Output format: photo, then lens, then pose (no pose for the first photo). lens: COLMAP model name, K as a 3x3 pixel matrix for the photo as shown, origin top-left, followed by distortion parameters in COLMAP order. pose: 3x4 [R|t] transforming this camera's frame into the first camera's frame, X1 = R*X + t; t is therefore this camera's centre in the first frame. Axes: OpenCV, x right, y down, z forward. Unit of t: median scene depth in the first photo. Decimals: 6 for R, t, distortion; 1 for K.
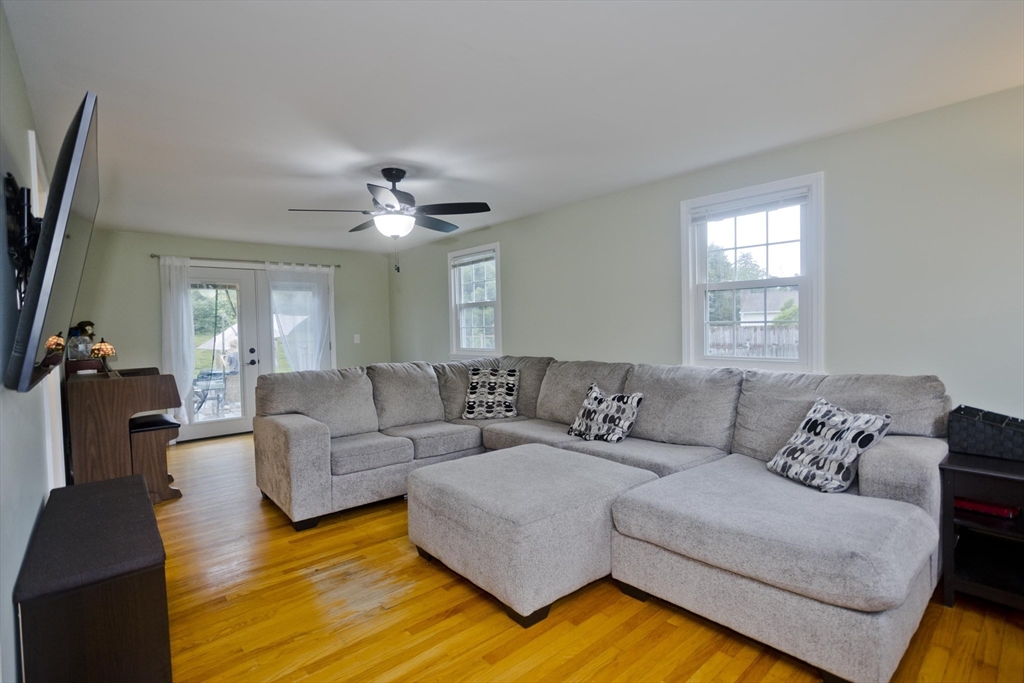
lens RADIAL K [[487.6, 0, 514.2], [0, 487.6, 339.9], [0, 0, 1]] dist [-0.066781, 0.038247]
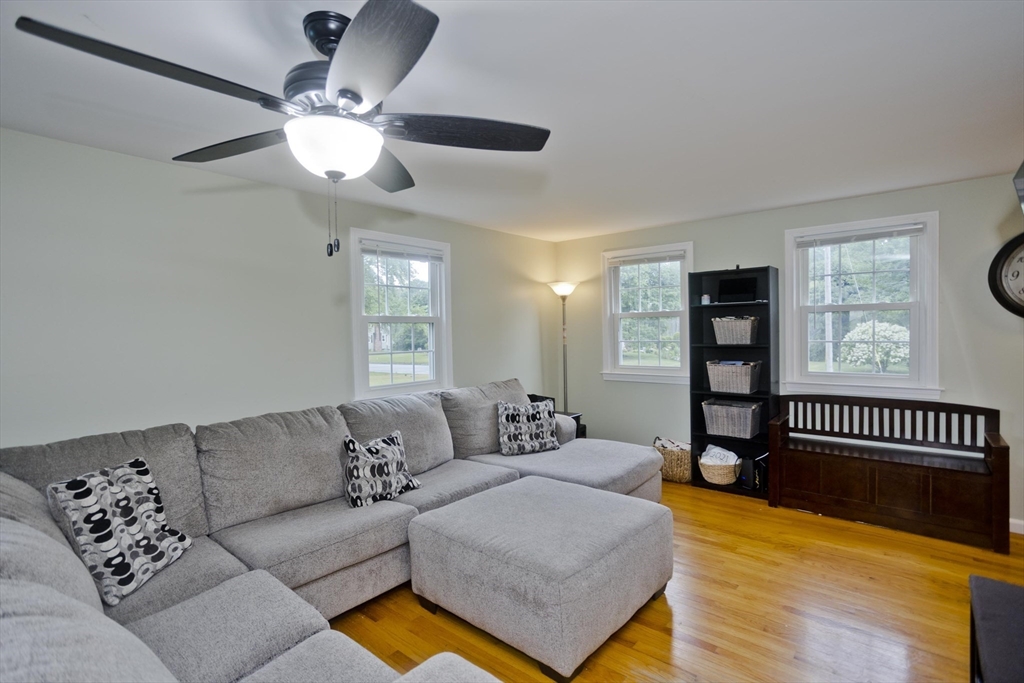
lens RADIAL K [[487.6, 0, 514.2], [0, 487.6, 339.9], [0, 0, 1]] dist [-0.066781, 0.038247]
pose [[-0.149872, 0.004722, 0.988694, -0.546962], [0.049069, 0.998792, 0.002668, -0.044345], [-0.987487, 0.048914, -0.149923, 0.715689]]
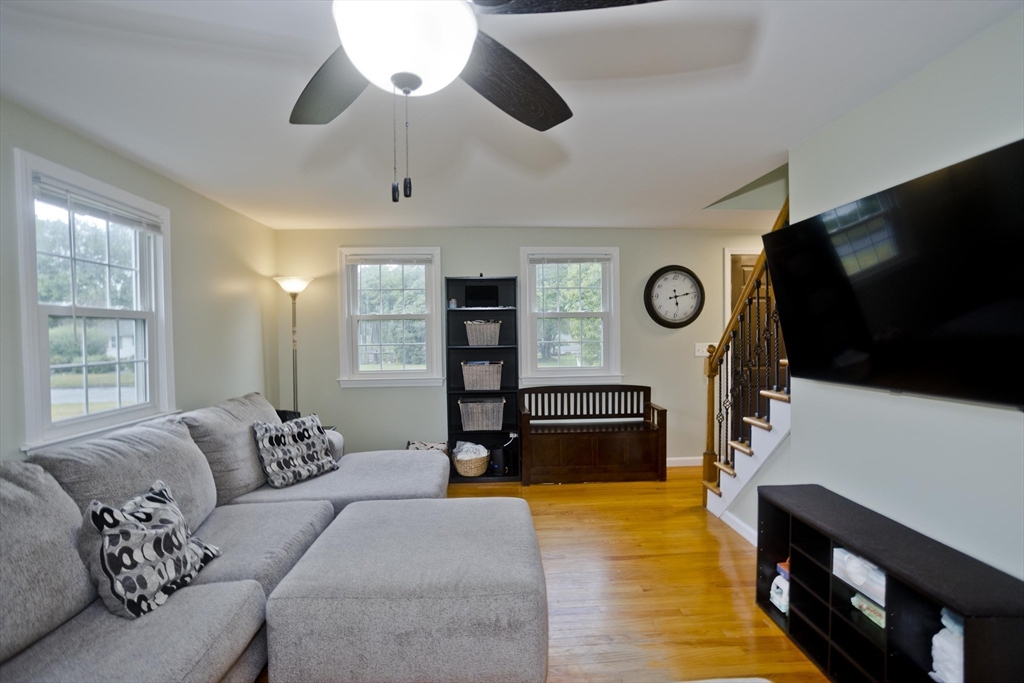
lens RADIAL K [[487.6, 0, 514.2], [0, 487.6, 339.9], [0, 0, 1]] dist [-0.066781, 0.038247]
pose [[-0.790943, 0.022917, 0.611461, -0.366476], [0.048389, 0.998511, 0.025169, -0.047545], [-0.609974, 0.049495, -0.790874, 0.937013]]
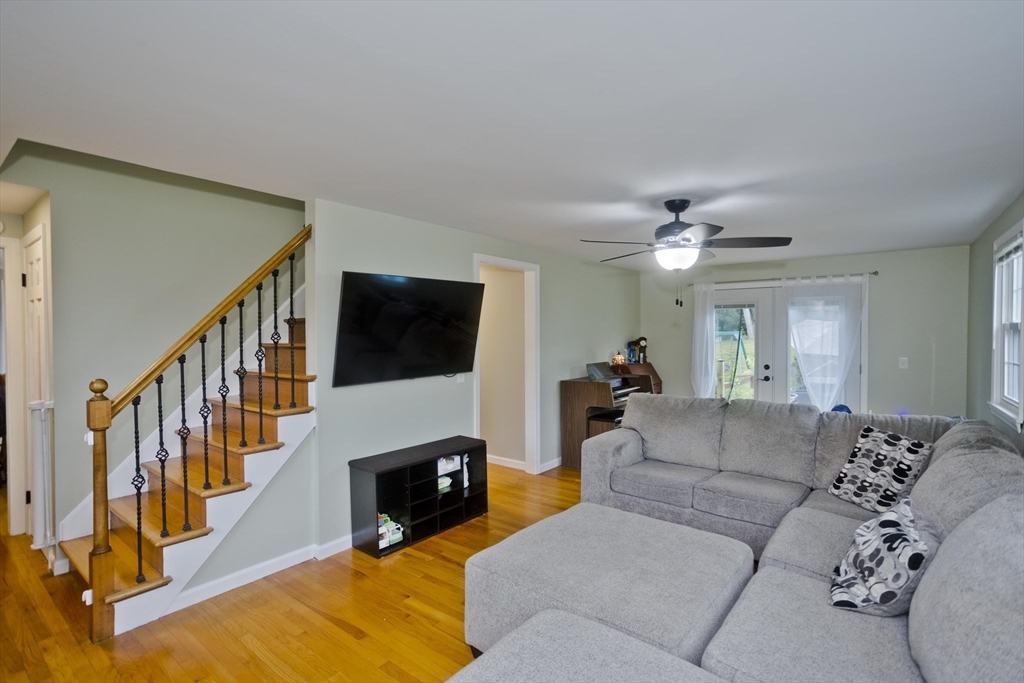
lens RADIAL K [[487.6, 0, 514.2], [0, 487.6, 339.9], [0, 0, 1]] dist [-0.066781, 0.038247]
pose [[0.186811, 0.039243, -0.981612, 0.499696], [-0.029496, 0.998975, 0.034324, -0.077235], [0.981953, 0.022542, 0.187777, 0.394483]]
